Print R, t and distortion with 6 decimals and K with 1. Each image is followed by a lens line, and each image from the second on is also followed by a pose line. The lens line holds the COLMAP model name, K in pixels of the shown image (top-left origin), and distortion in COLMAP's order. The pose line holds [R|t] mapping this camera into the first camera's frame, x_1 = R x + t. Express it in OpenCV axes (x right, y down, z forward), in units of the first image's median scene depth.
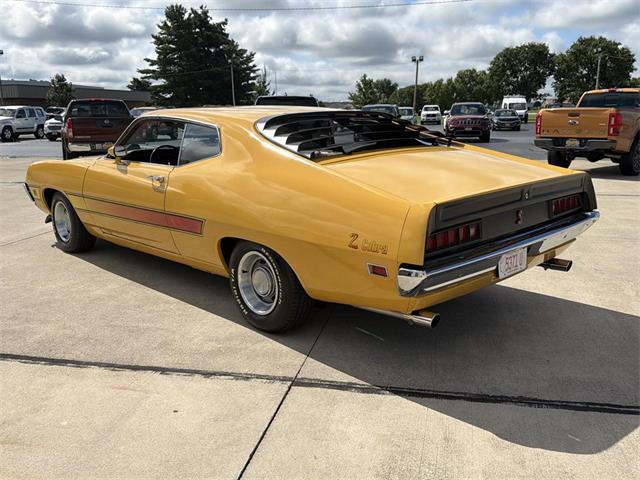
lens RADIAL K [[573.6, 0, 324.6], [0, 573.6, 239.8], [0, 0, 1]] dist [0.083662, -0.135582]
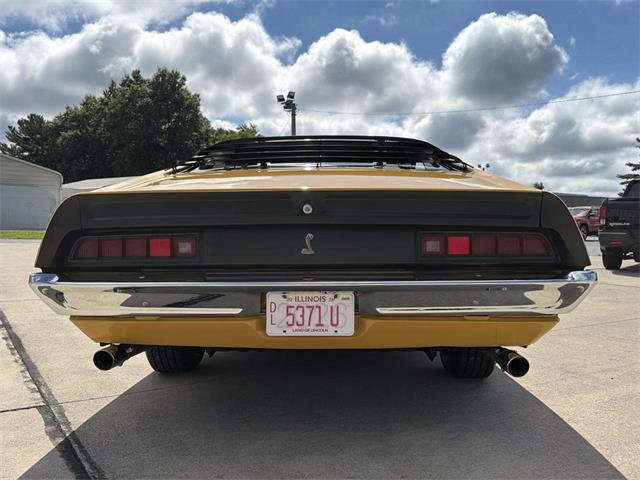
lens RADIAL K [[573.6, 0, 318.3], [0, 573.6, 246.1], [0, 0, 1]] dist [0.083662, -0.135582]
pose [[0.697716, 0.044063, -0.715018, 0.816961], [-0.166346, 0.980790, -0.101880, 0.026269], [0.696794, 0.190024, 0.691642, 0.589486]]
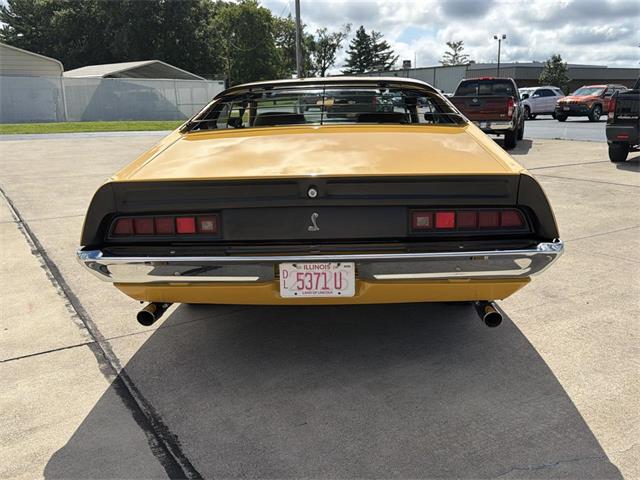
lens RADIAL K [[573.6, 0, 318.5], [0, 573.6, 244.5], [0, 0, 1]] dist [0.083662, -0.135582]
pose [[0.688373, 0.174380, -0.704084, 0.879231], [-0.146691, 0.984083, 0.100310, -0.086119], [0.710369, 0.034232, 0.702996, 0.510620]]
